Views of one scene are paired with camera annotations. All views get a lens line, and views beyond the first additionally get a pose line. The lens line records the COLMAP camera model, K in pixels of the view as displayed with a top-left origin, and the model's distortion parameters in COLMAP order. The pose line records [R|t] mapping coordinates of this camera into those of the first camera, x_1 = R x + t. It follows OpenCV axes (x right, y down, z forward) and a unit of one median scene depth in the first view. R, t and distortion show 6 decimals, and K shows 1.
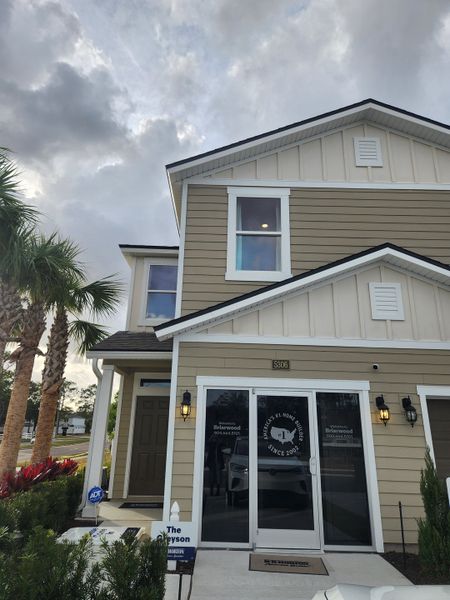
lens RADIAL K [[415.9, 0, 225.0], [0, 415.9, 300.0], [0, 0, 1]] dist [0.102604, 0.000360]
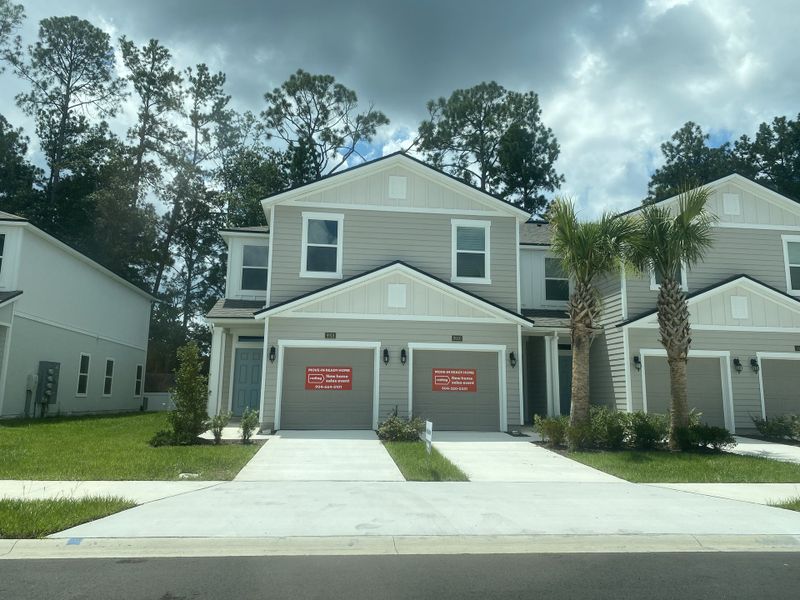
lens RADIAL K [[554.5, 0, 400.0], [0, 554.5, 300.0], [0, 0, 1]] dist [0.102604, 0.000360]
pose [[0.993973, 0.010469, 0.109121, 0.150121], [-0.025763, 0.989858, 0.139705, -0.263583], [-0.106552, -0.141675, 0.984162, -1.098641]]
